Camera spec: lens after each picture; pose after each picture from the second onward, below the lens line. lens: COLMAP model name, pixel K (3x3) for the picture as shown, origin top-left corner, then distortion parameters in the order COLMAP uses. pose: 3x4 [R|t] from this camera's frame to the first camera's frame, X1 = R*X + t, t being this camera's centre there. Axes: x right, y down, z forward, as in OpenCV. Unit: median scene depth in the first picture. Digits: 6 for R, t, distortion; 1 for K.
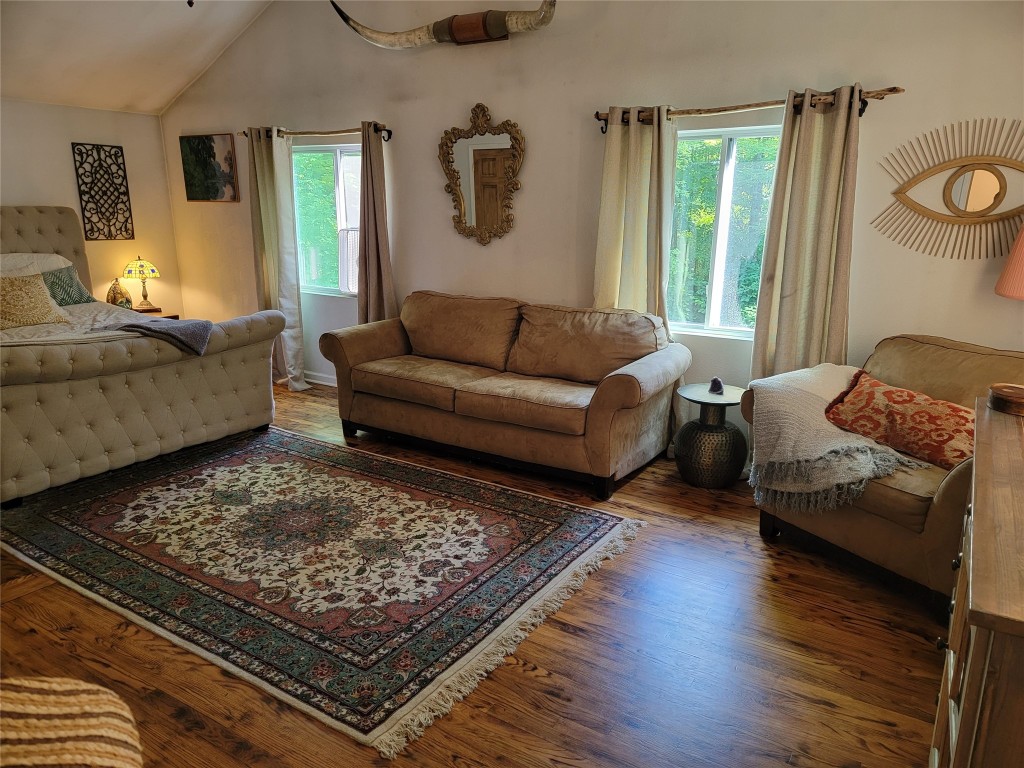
lens RADIAL K [[698.6, 0, 508.1], [0, 698.6, 390.9], [0, 0, 1]] dist [0.082178, -0.071052]
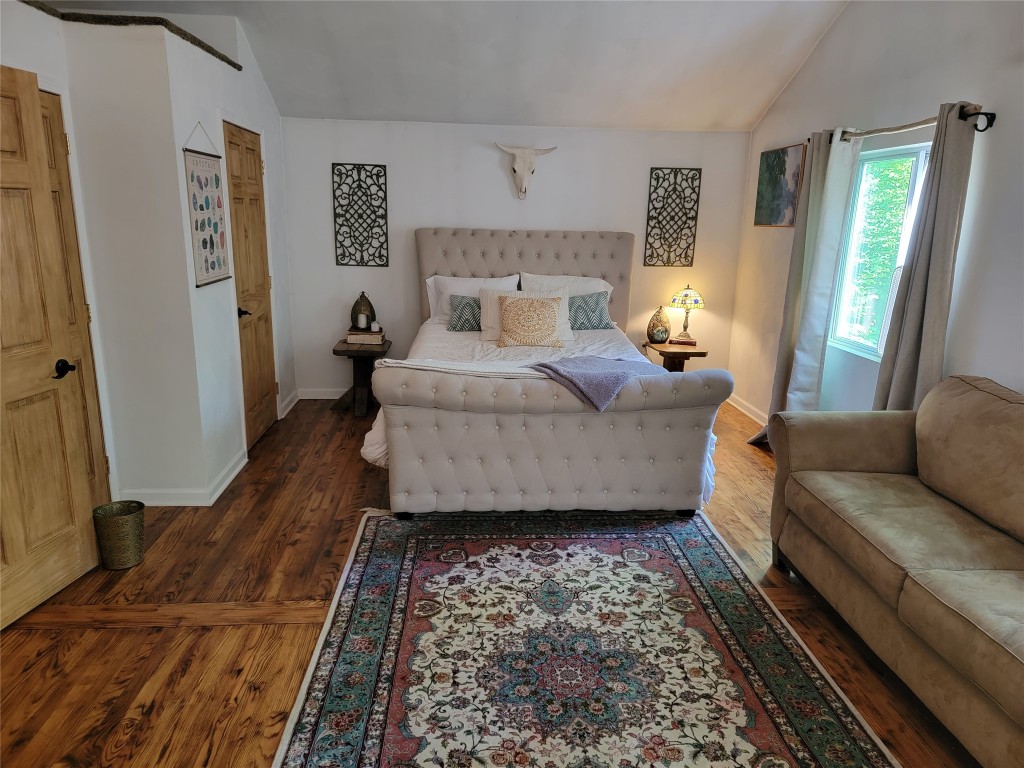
lens RADIAL K [[696.5, 0, 514.3], [0, 696.5, 398.0], [0, 0, 1]] dist [0.079716, -0.094254]
pose [[0.602330, 0.200601, -0.772630, 0.132270], [-0.216749, 0.972645, 0.083557, -0.110198], [0.768257, 0.117138, 0.629333, 0.399194]]
